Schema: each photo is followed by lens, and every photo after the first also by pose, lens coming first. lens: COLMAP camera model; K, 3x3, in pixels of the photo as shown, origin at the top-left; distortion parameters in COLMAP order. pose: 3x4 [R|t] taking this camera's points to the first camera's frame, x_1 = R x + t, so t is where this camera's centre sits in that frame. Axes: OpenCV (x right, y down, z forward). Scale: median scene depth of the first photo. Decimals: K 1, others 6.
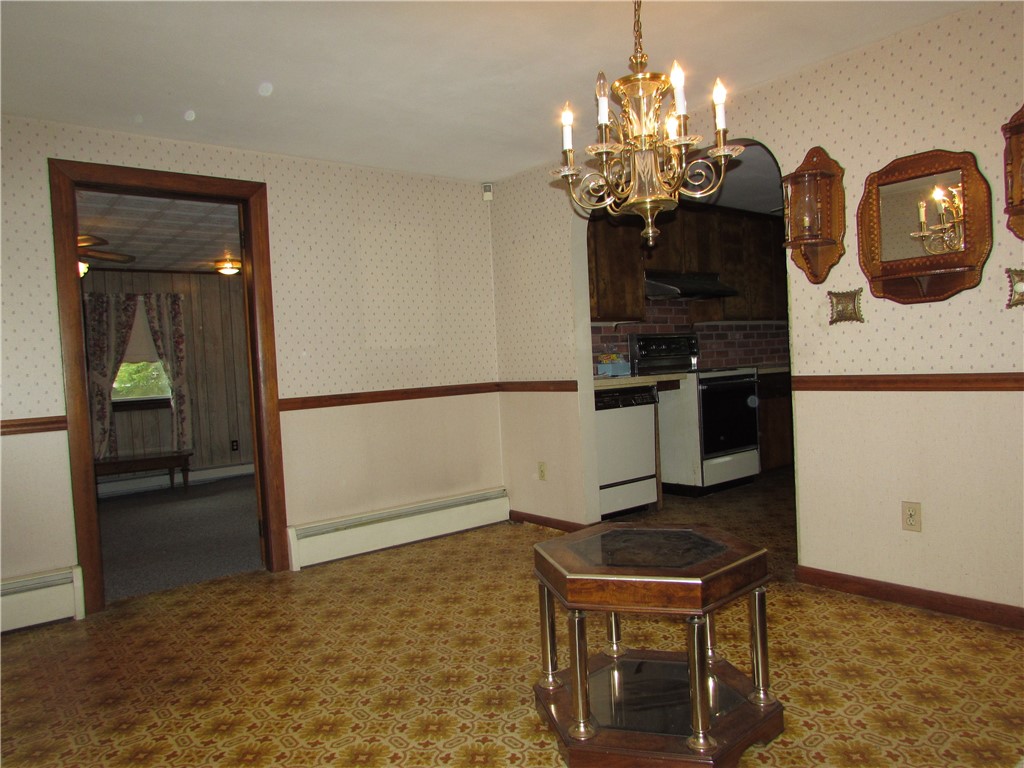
lens RADIAL K [[757.6, 0, 510.6], [0, 757.6, 383.4], [0, 0, 1]] dist [0.009654, -0.008513]
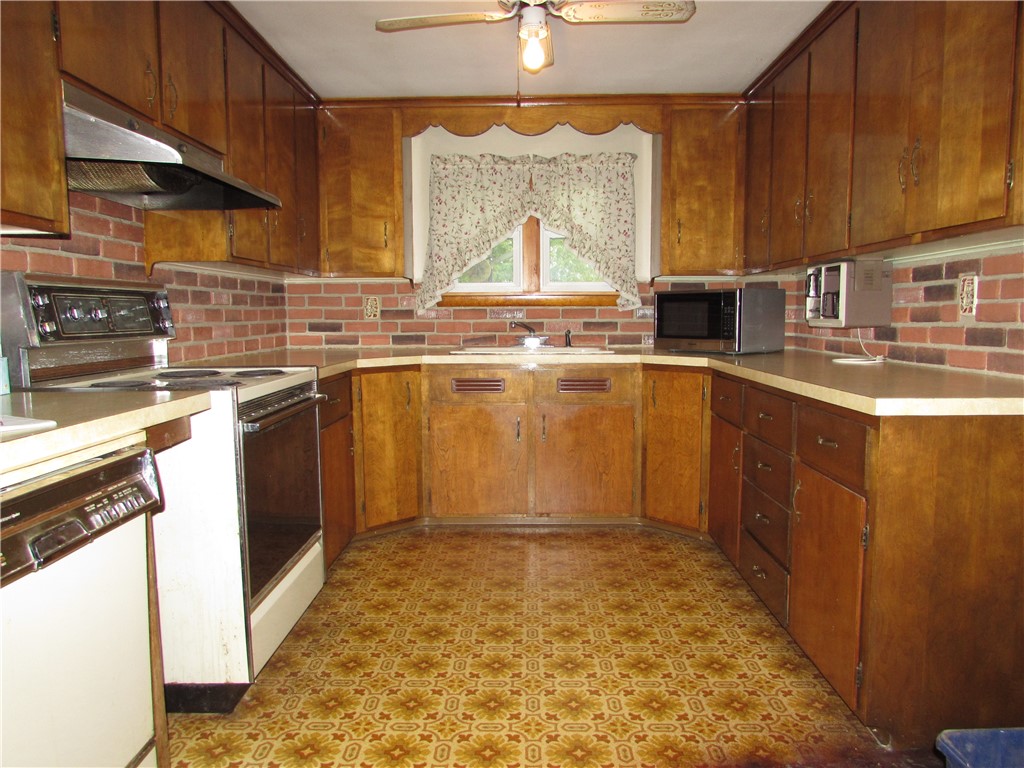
lens RADIAL K [[757.6, 0, 505.4], [0, 757.6, 390.5], [0, 0, 1]] dist [0.009654, -0.008513]
pose [[0.676144, -0.027023, 0.736274, 0.049848], [-0.007778, 0.999010, 0.043809, -0.025247], [-0.736728, -0.035348, 0.675264, 0.531759]]
